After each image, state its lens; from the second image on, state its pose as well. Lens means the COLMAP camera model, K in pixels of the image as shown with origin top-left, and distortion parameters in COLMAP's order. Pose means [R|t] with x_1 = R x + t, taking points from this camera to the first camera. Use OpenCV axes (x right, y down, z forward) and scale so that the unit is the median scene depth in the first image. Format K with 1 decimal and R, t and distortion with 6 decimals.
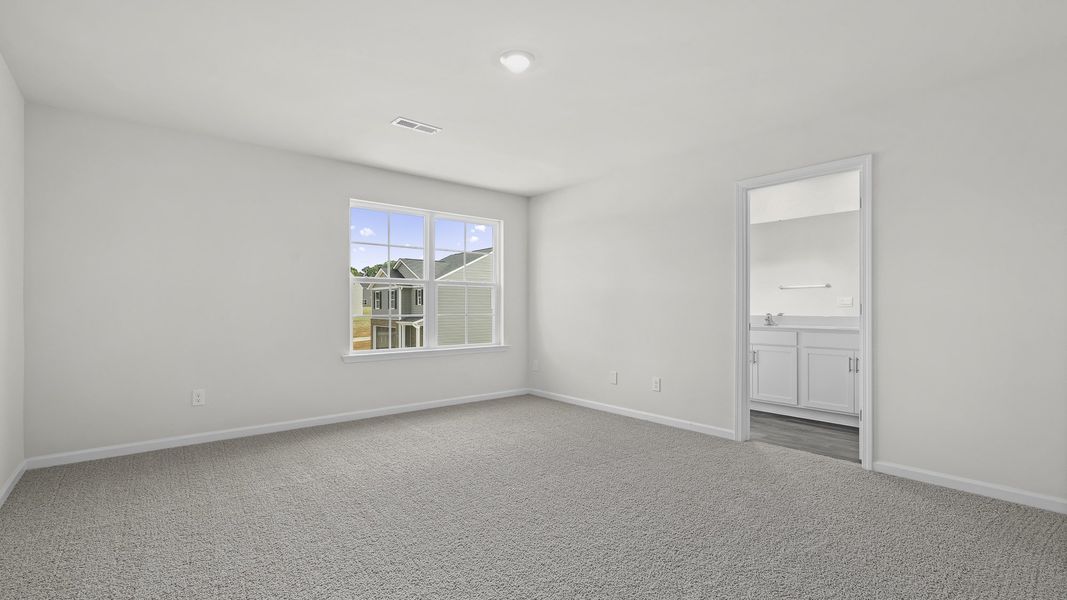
lens RADIAL K [[471.0, 0, 533.5], [0, 471.0, 300.0], [0, 0, 1]] dist [-0.000196, 0.000089]
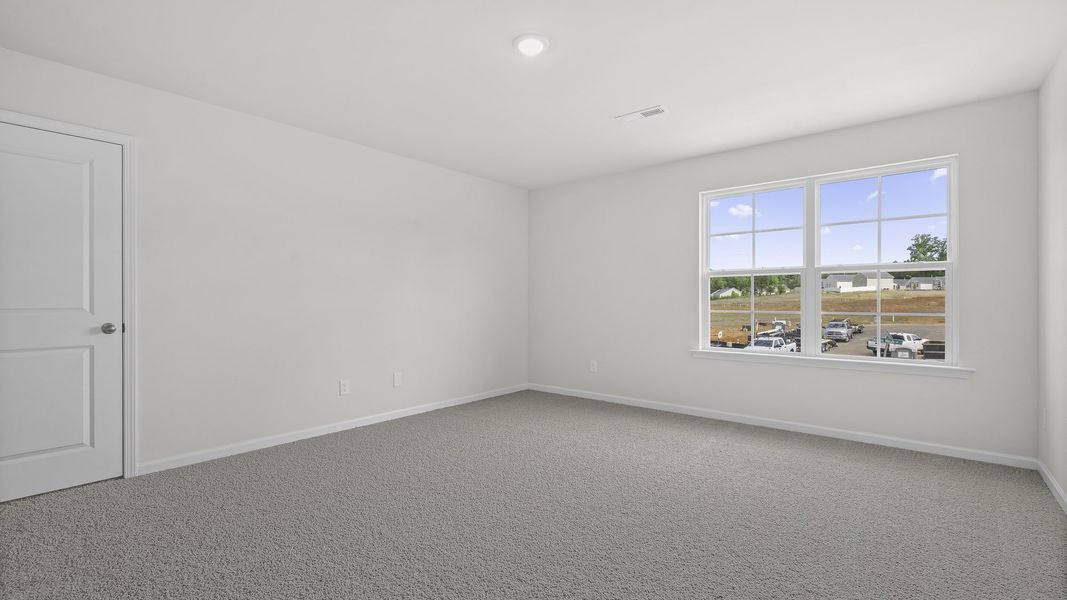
lens RADIAL K [[471.0, 0, 533.5], [0, 471.0, 300.0], [0, 0, 1]] dist [-0.000196, 0.000089]
pose [[0.170404, -0.005554, -0.985359, 0.483398], [0.010262, 0.999940, -0.003861, 0.011158], [0.985321, -0.009454, 0.170451, 0.450696]]
